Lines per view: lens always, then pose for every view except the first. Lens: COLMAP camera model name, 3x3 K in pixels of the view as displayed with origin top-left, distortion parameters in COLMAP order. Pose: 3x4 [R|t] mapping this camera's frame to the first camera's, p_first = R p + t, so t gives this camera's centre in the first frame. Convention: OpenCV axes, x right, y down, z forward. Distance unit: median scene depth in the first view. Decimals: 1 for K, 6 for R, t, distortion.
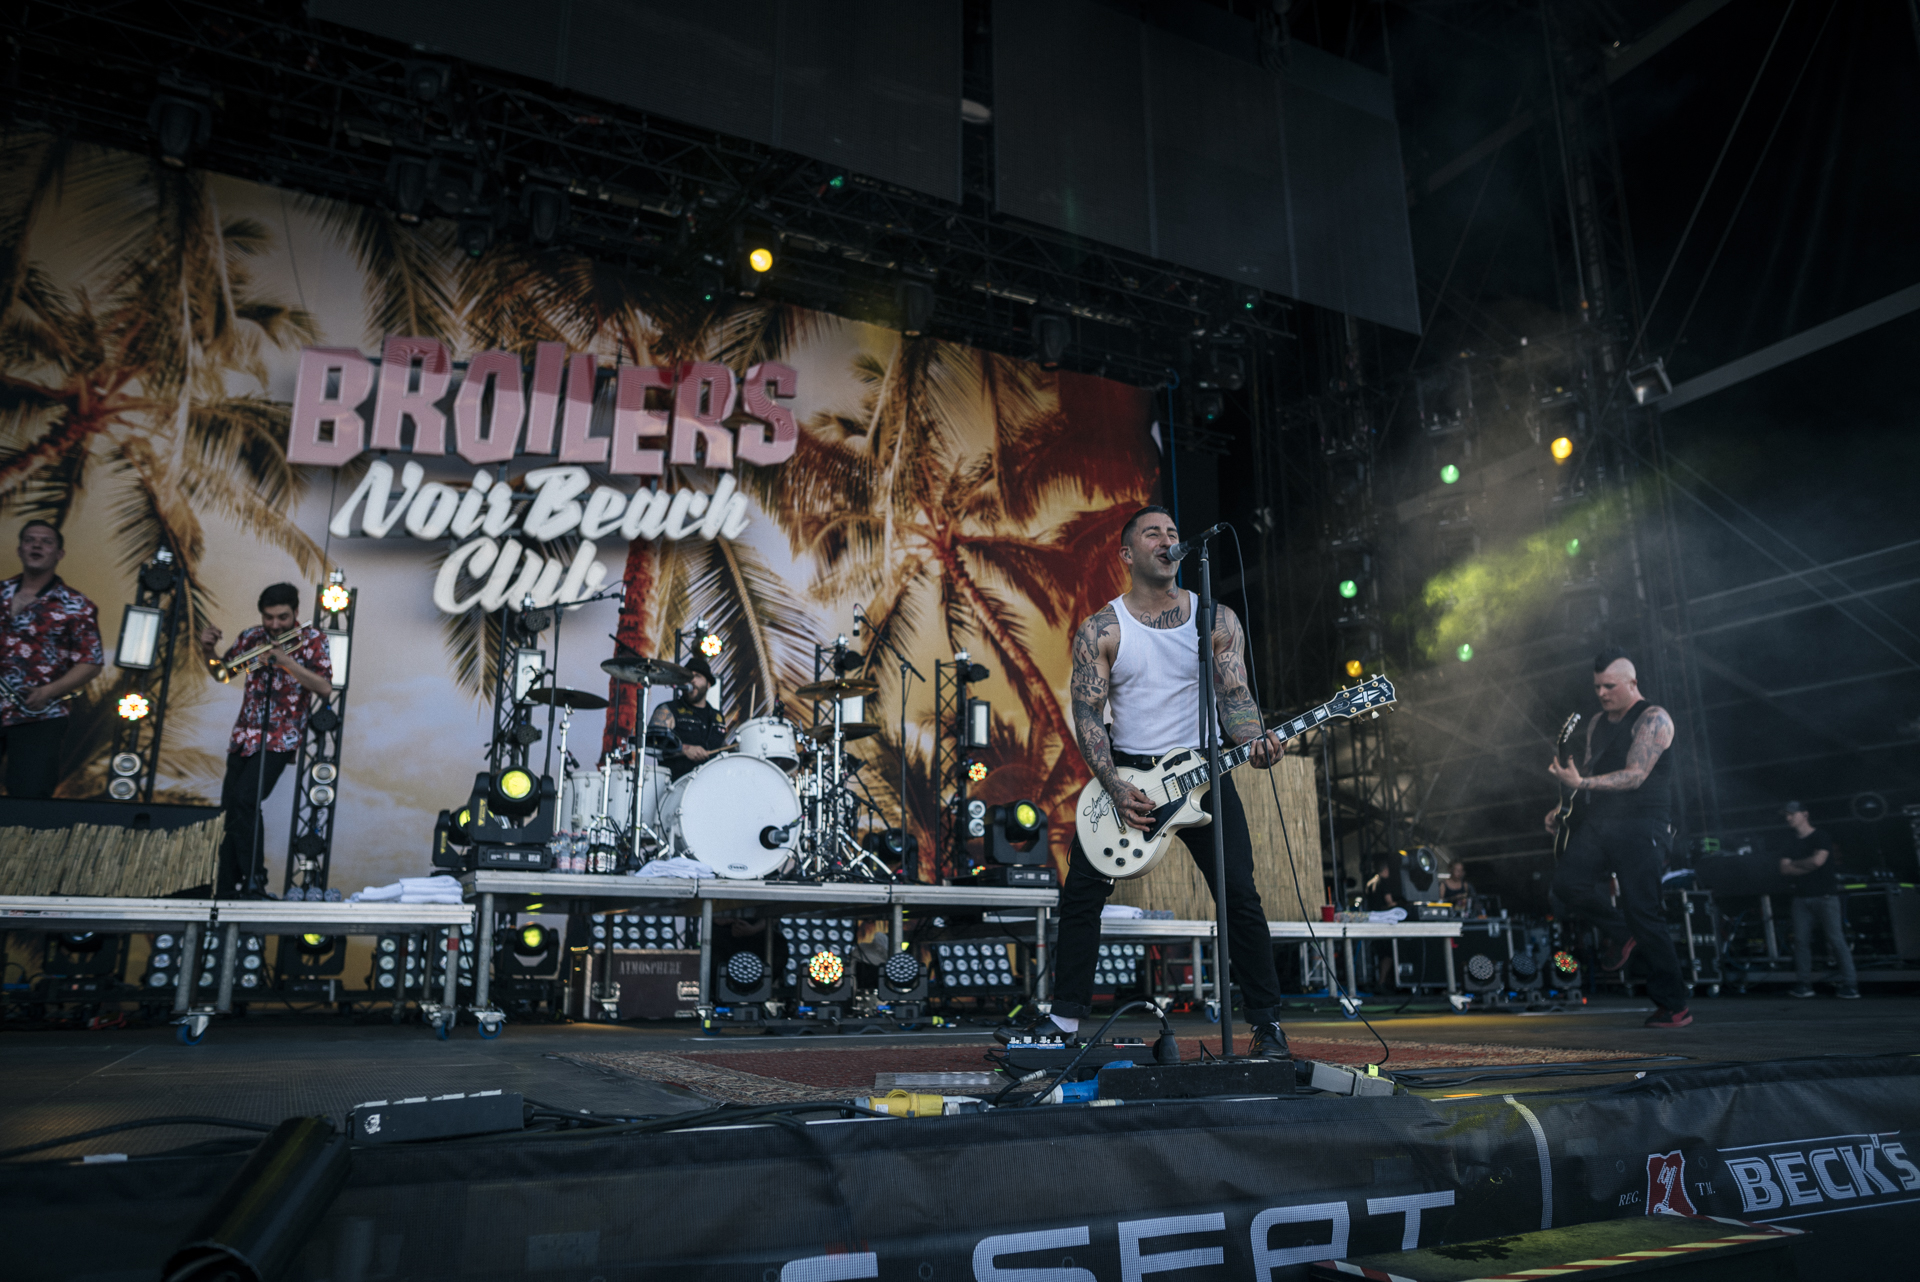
lens RADIAL K [[1345.9, 0, 942.8], [0, 1345.9, 644.8], [0, 0, 1]] dist [-0.038410, 0.041598]
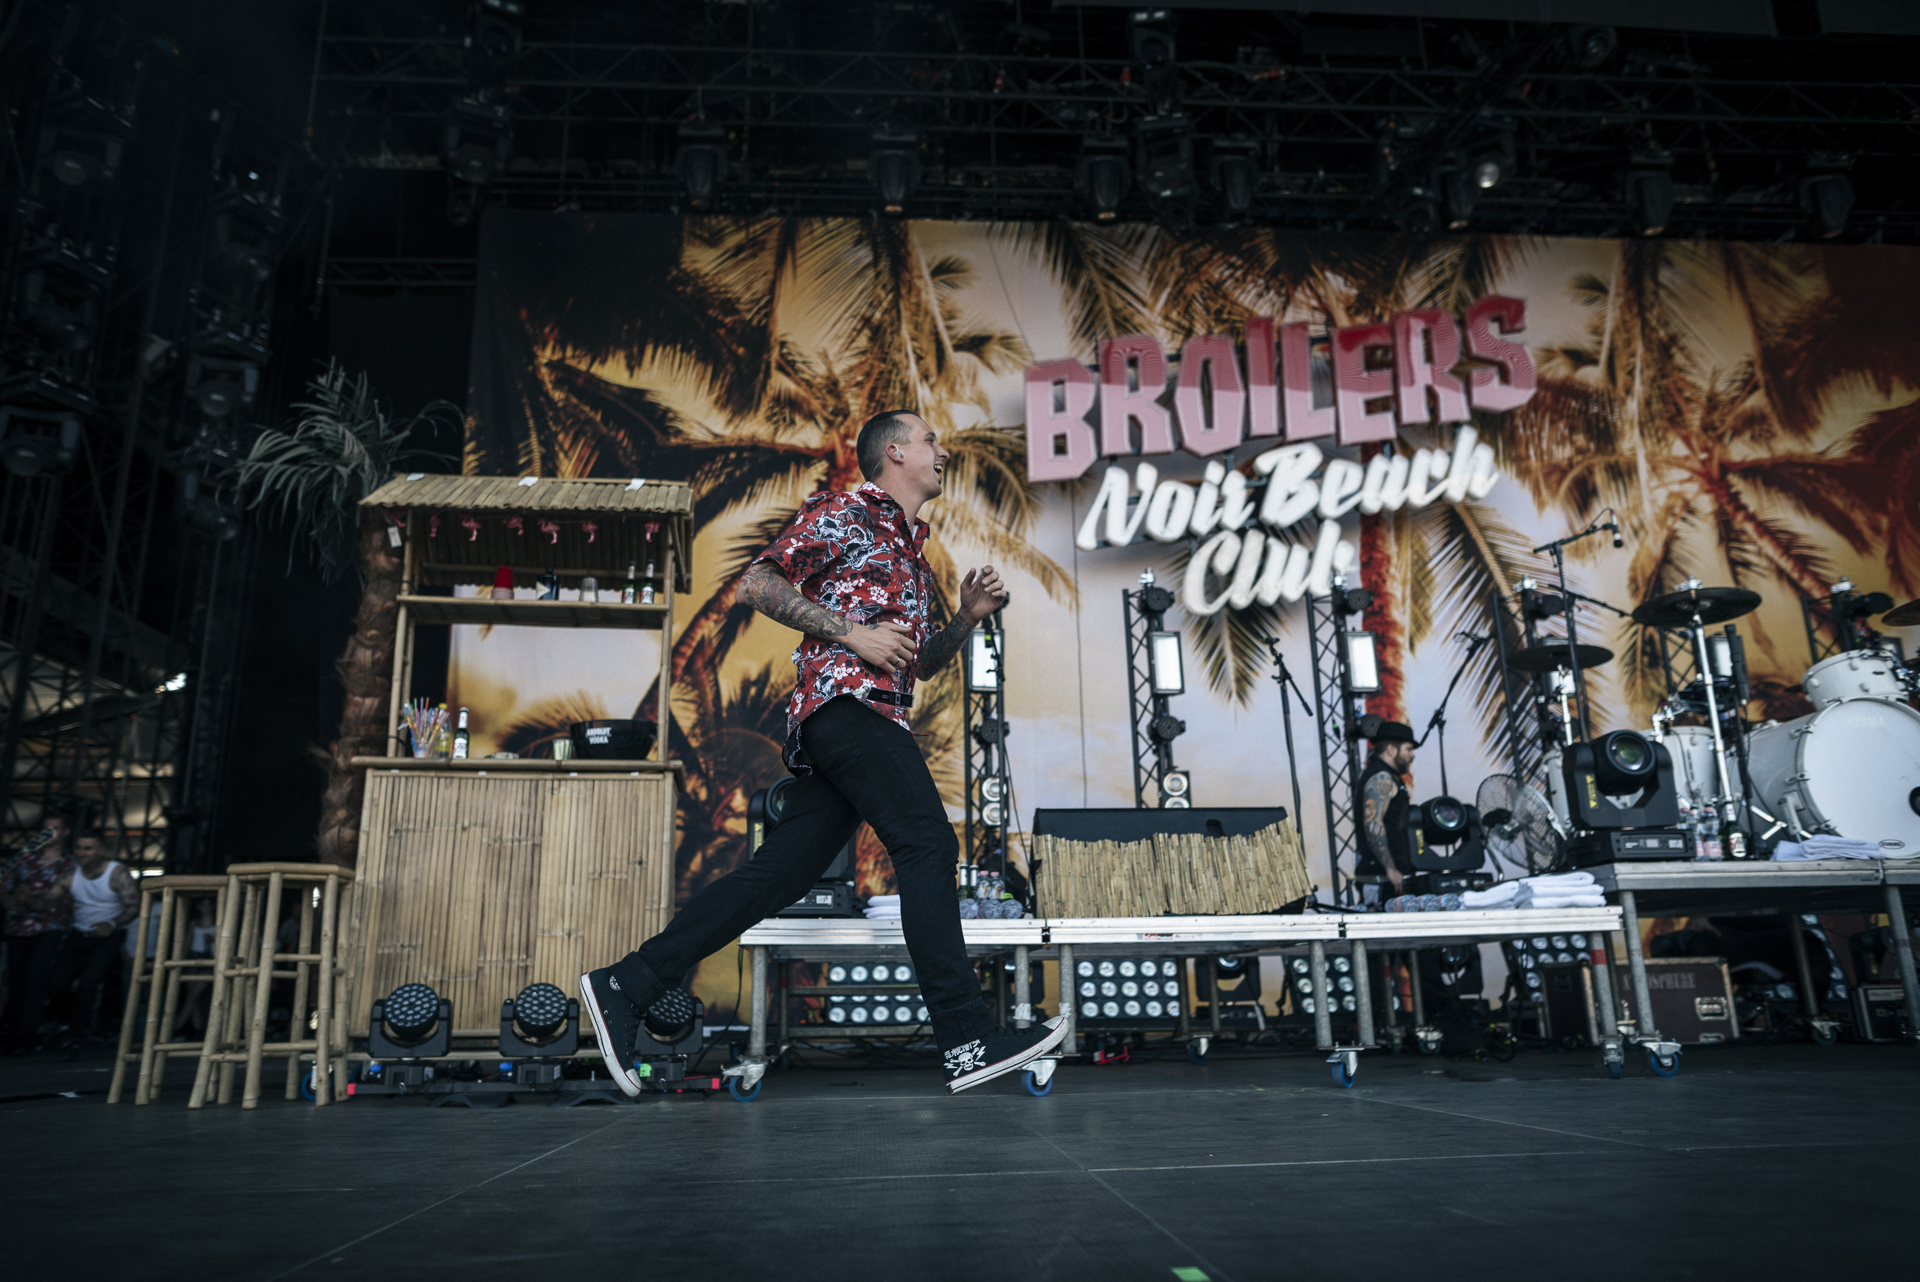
lens RADIAL K [[1345.9, 0, 957.2], [0, 1345.9, 655.0], [0, 0, 1]] dist [-0.038410, 0.041598]
pose [[0.920247, -0.113049, -0.374655, -0.166153], [0.110690, 0.993464, -0.027889, 0.010738], [0.375359, -0.015805, 0.926745, 0.052577]]
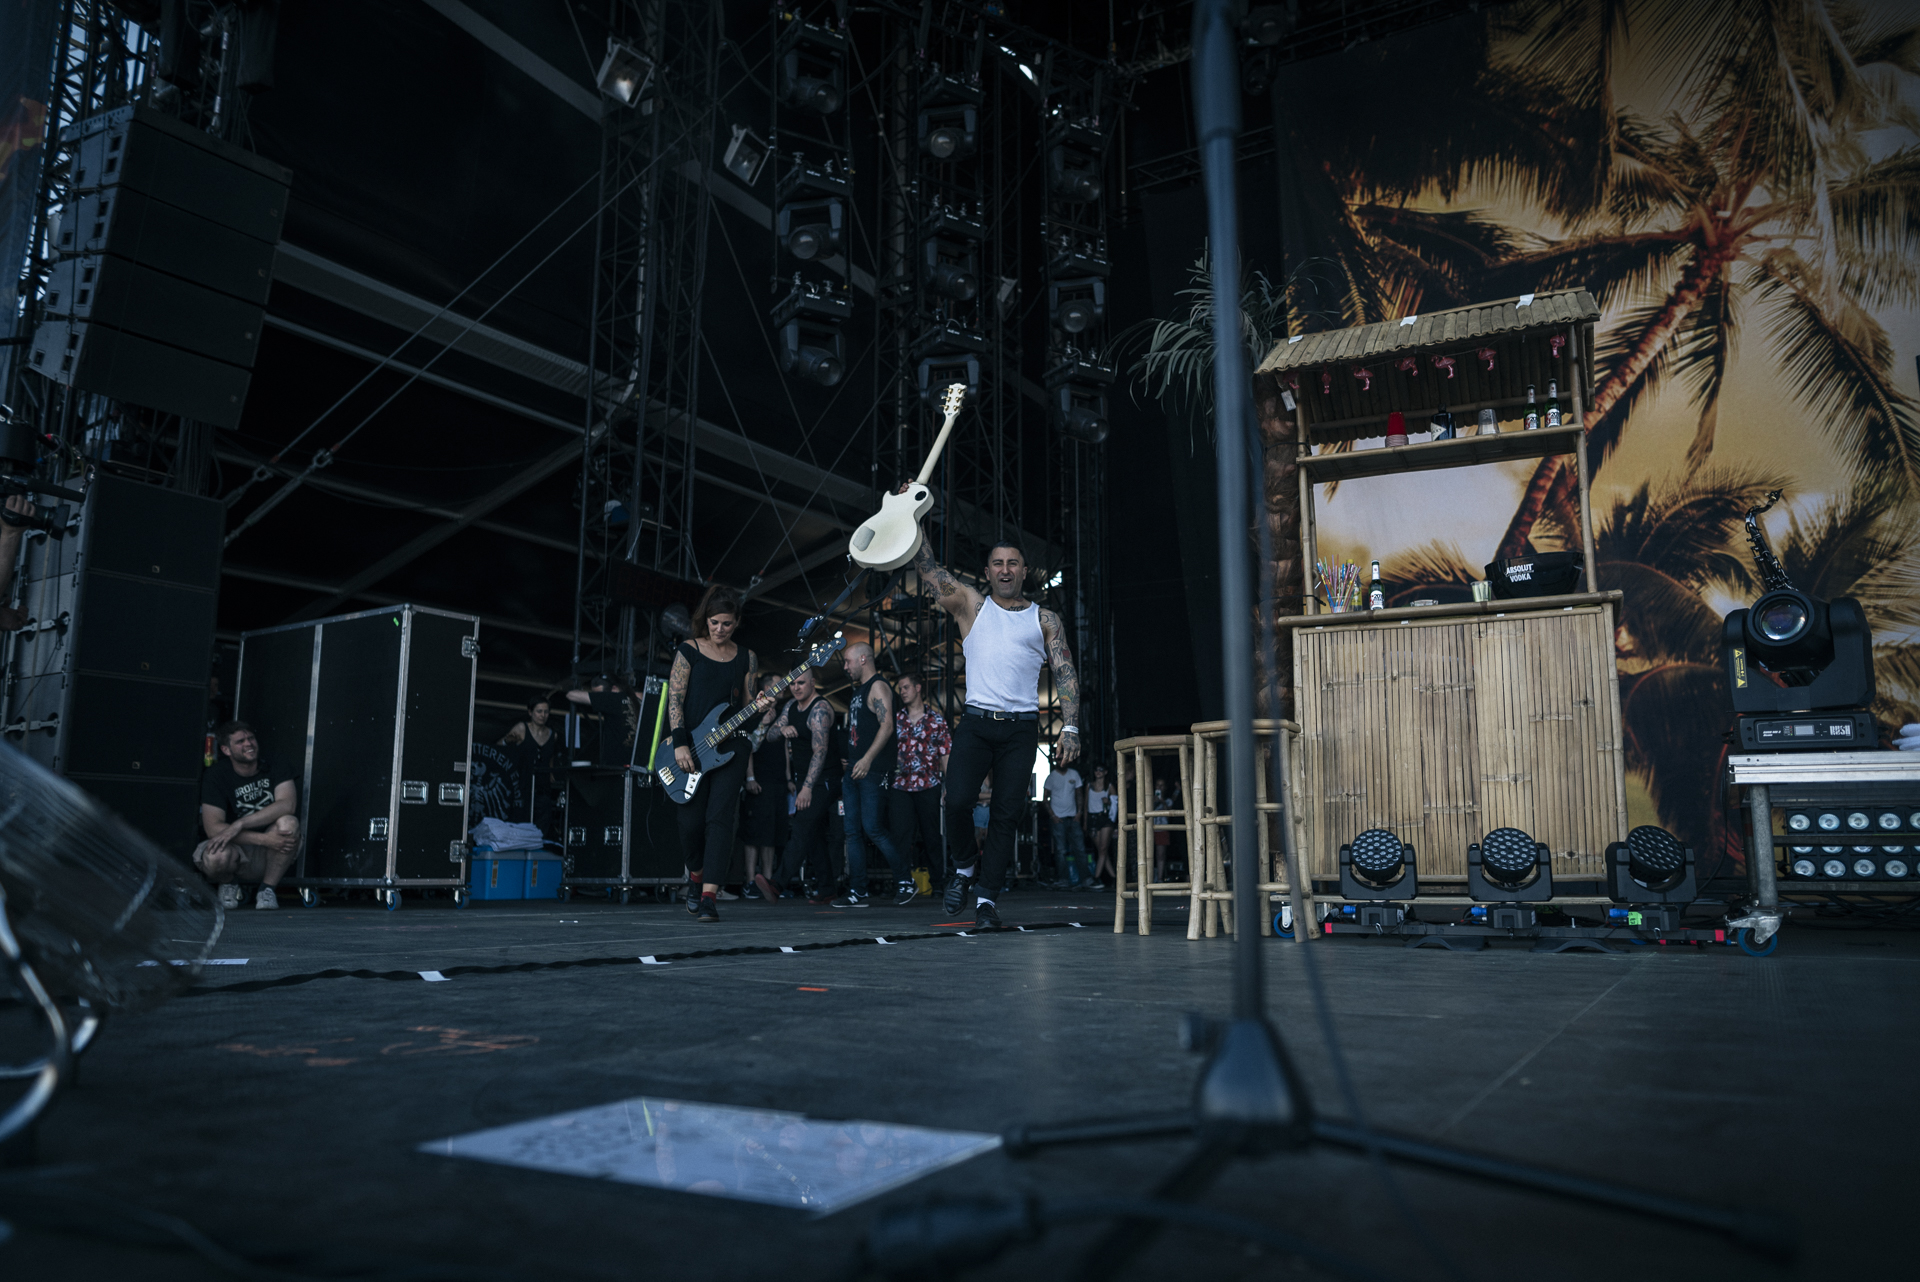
lens RADIAL K [[1345.9, 0, 954.1], [0, 1345.9, 649.6], [0, 0, 1]] dist [-0.038410, 0.041598]
pose [[0.534008, -0.136133, -0.834448, -0.186118], [0.206550, 0.978053, -0.027378, 0.010284], [0.819861, -0.157735, 0.550407, 0.042641]]
